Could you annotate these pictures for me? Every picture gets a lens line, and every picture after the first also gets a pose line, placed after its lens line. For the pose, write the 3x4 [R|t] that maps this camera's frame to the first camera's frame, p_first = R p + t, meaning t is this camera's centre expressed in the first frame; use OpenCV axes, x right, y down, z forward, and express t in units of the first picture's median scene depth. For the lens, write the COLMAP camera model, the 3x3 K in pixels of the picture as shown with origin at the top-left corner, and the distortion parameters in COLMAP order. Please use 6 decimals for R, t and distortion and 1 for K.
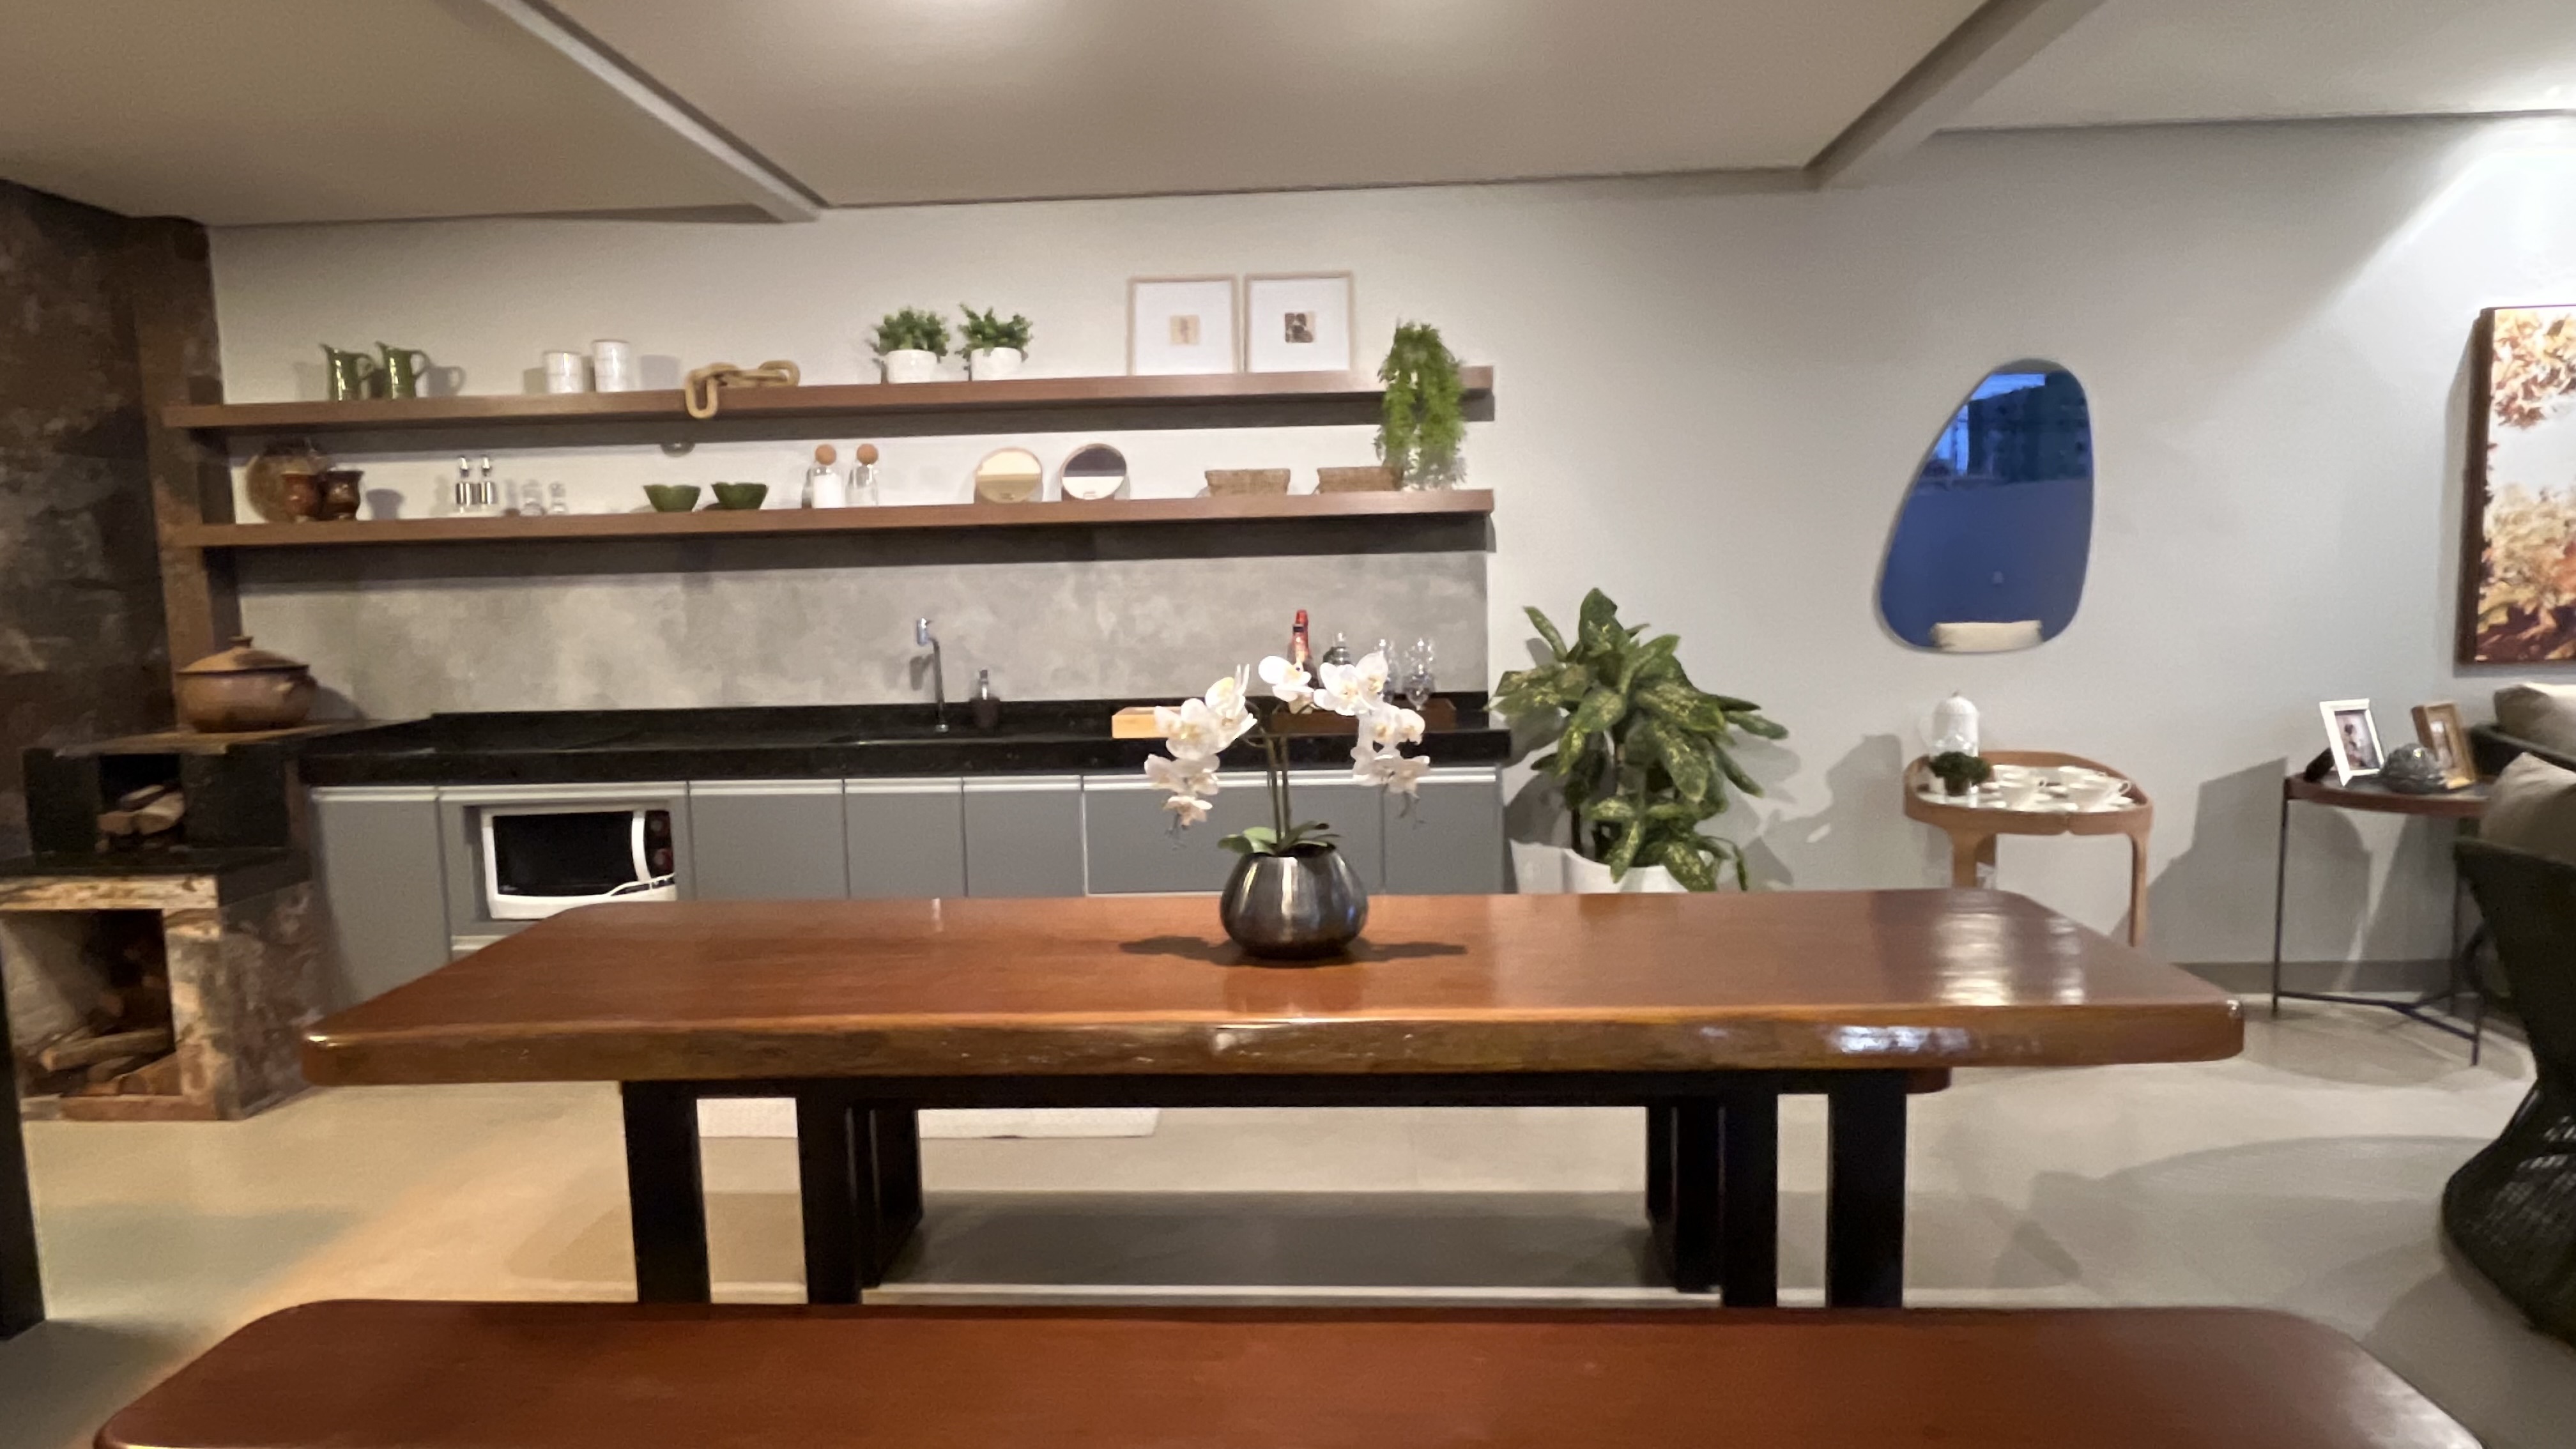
lens RADIAL K [[1453.4, 0, 1273.1], [0, 1453.4, 731.3], [0, 0, 1]] dist [-0.002210, -0.000216]
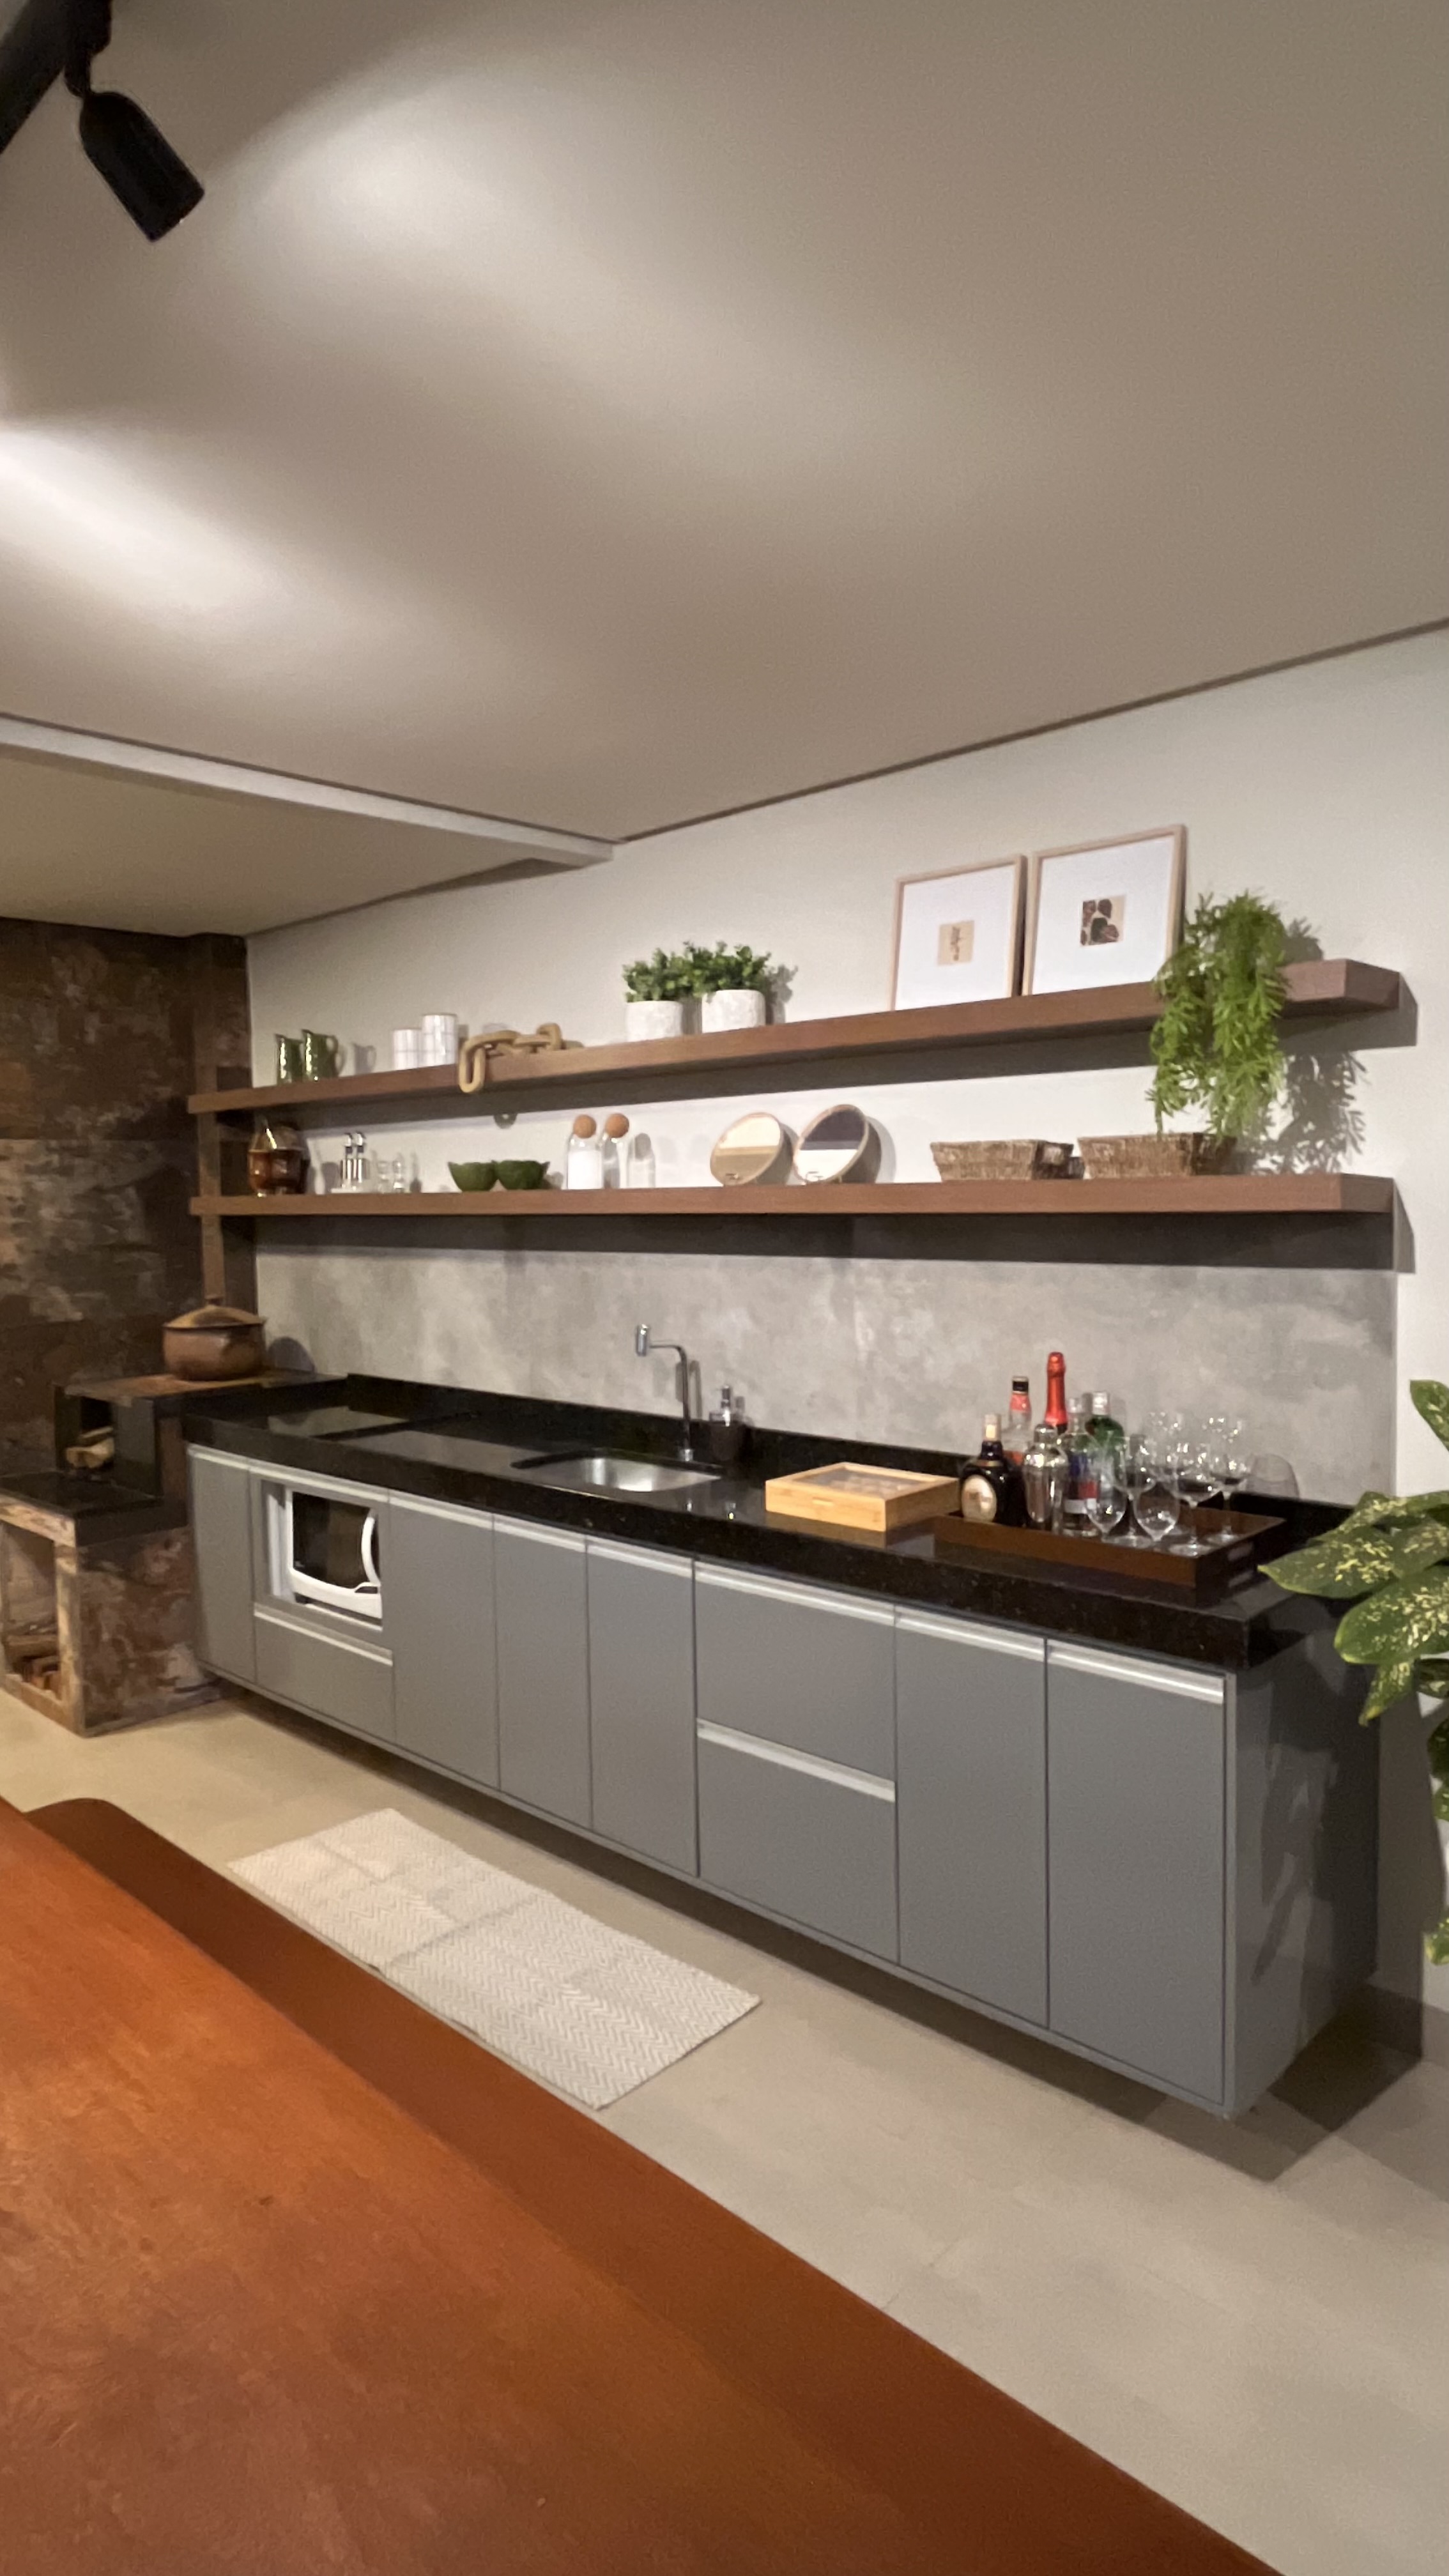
lens RADIAL K [[1453.4, 0, 716.4], [0, 1453.4, 1279.4], [0, 0, 1]] dist [-0.002210, -0.000216]
pose [[0.754536, 0.051231, -0.654256, 0.328010], [-0.068092, 0.997679, -0.000407, -0.104339], [0.652717, 0.044856, 0.756273, 0.397610]]
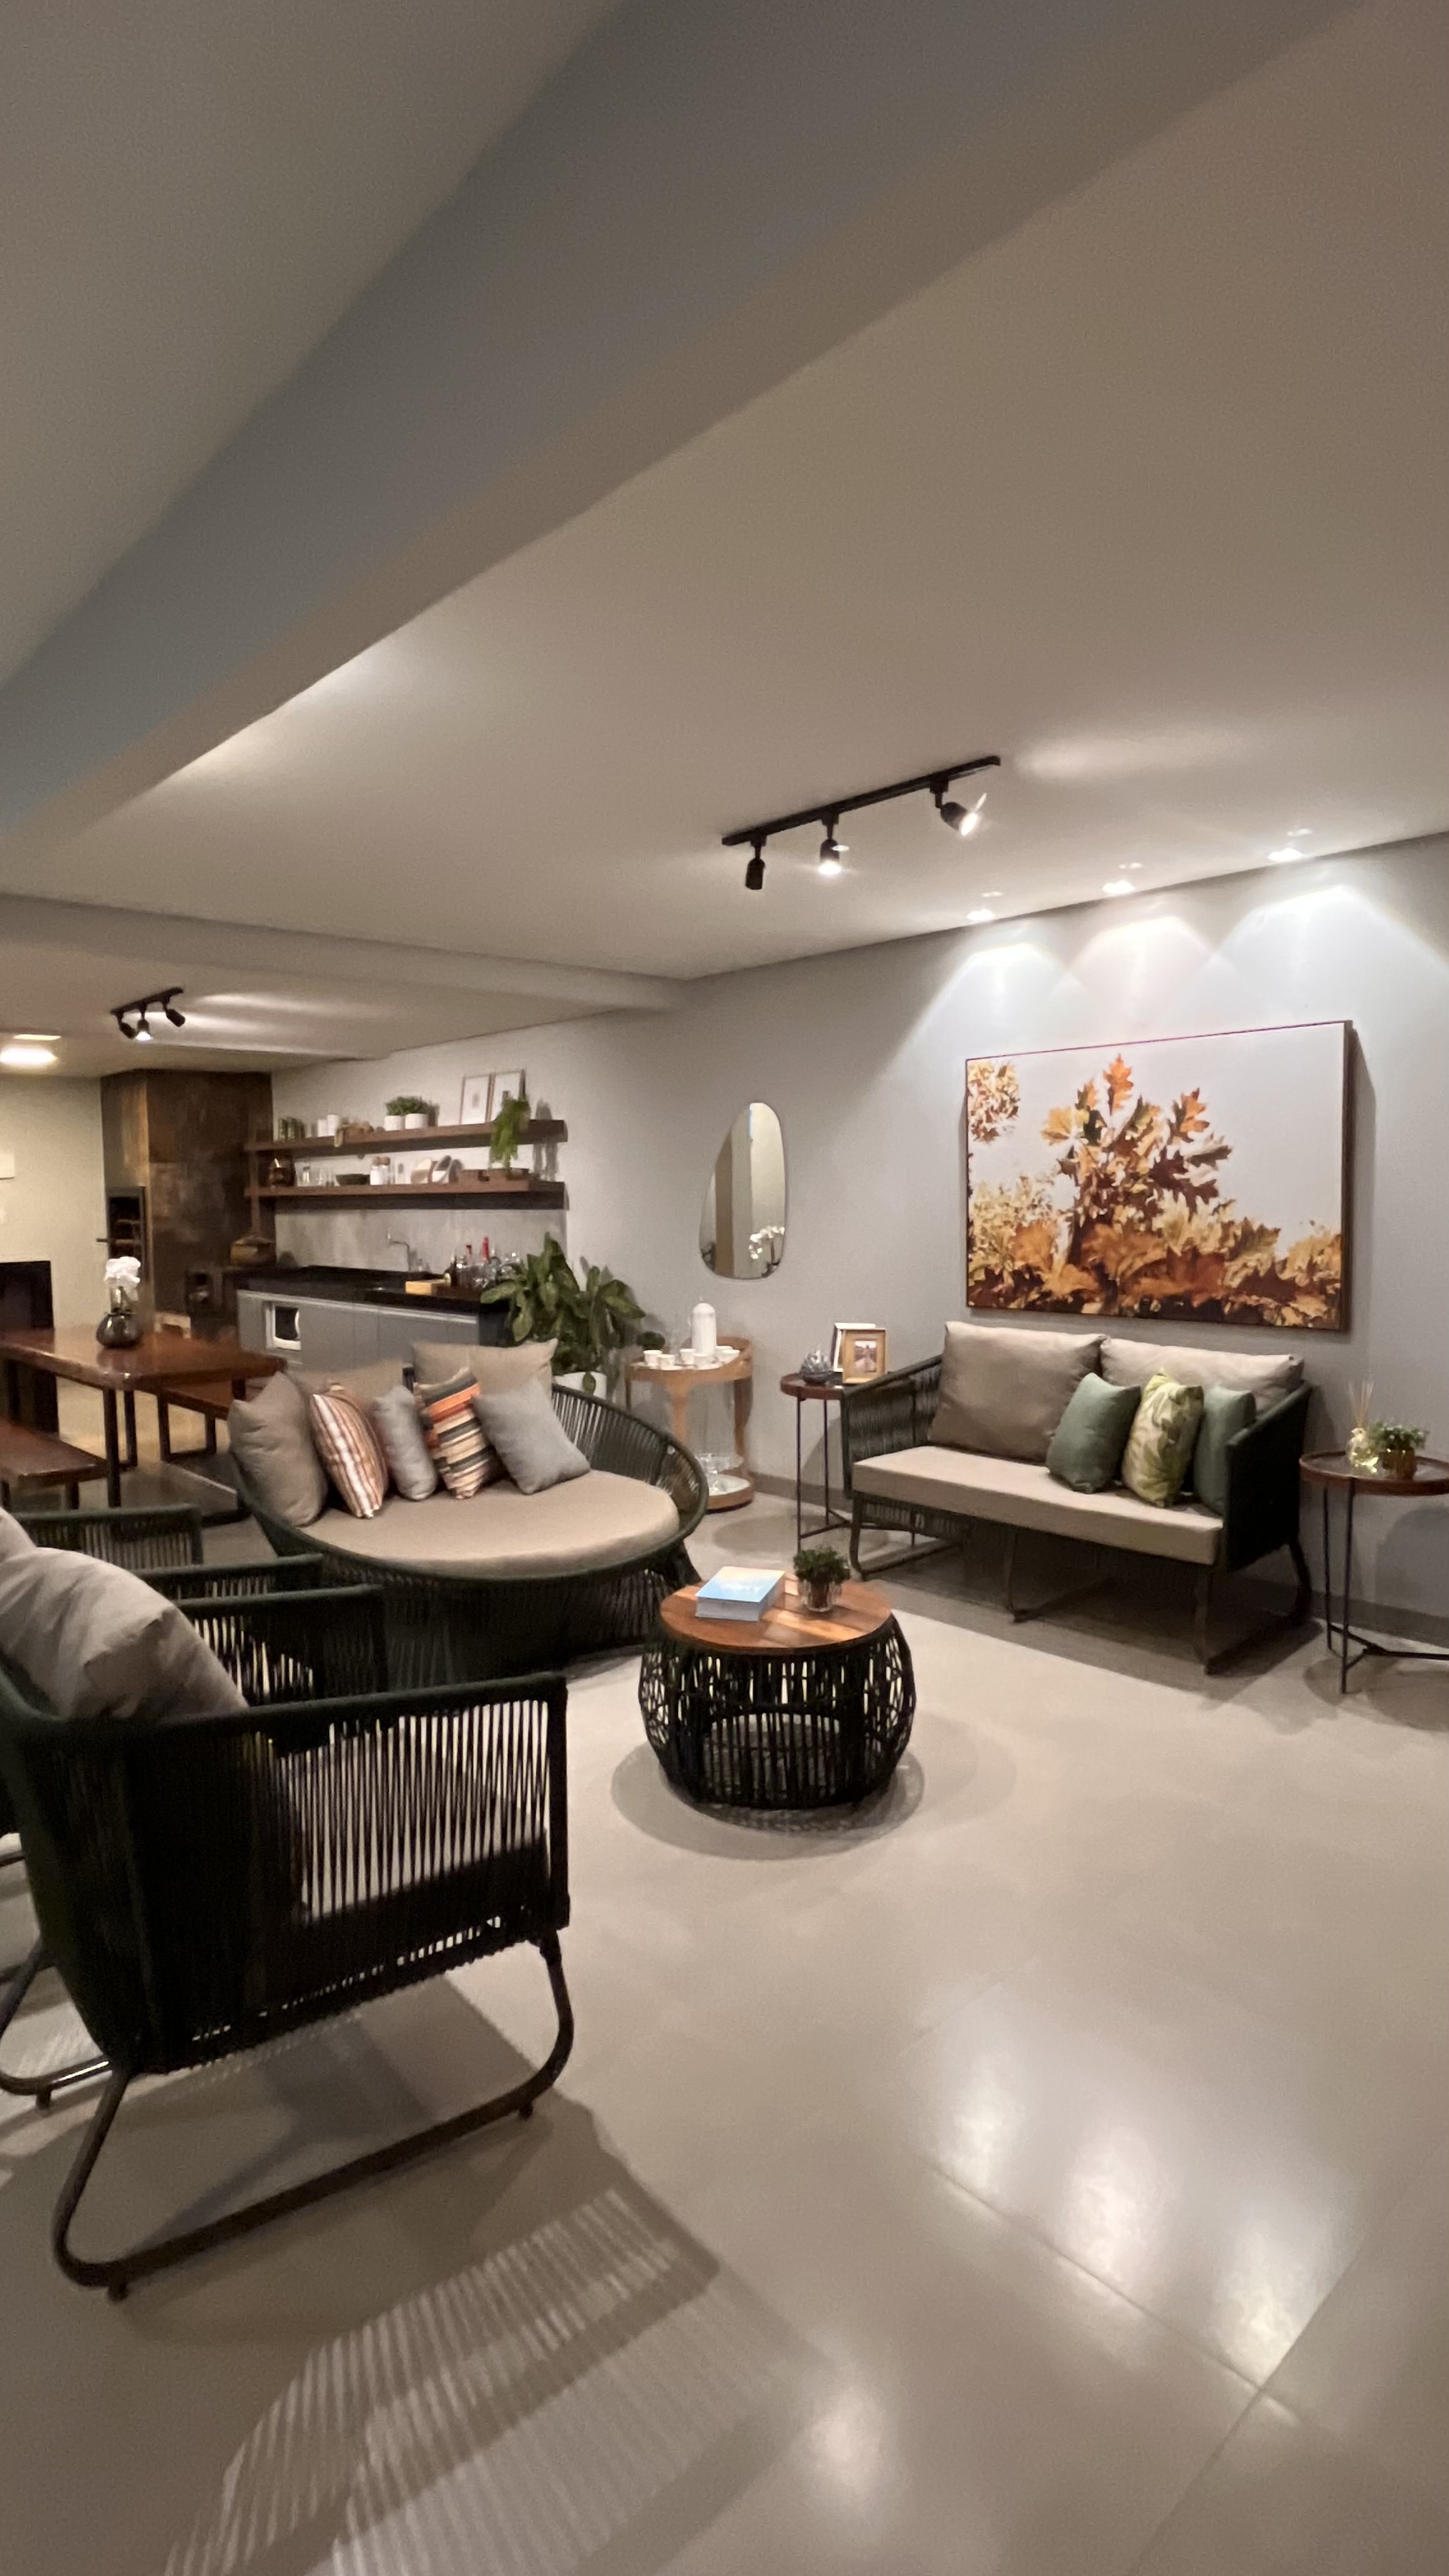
lens RADIAL K [[1314.9, 0, 718.1], [0, 1314.9, 1283.1], [0, 0, 1]] dist [0.001879, -0.000078]
pose [[0.706900, 0.063675, -0.704442, 1.545473], [-0.076025, 0.997010, 0.013830, -0.068802], [0.703216, 0.043779, 0.709627, -0.082404]]
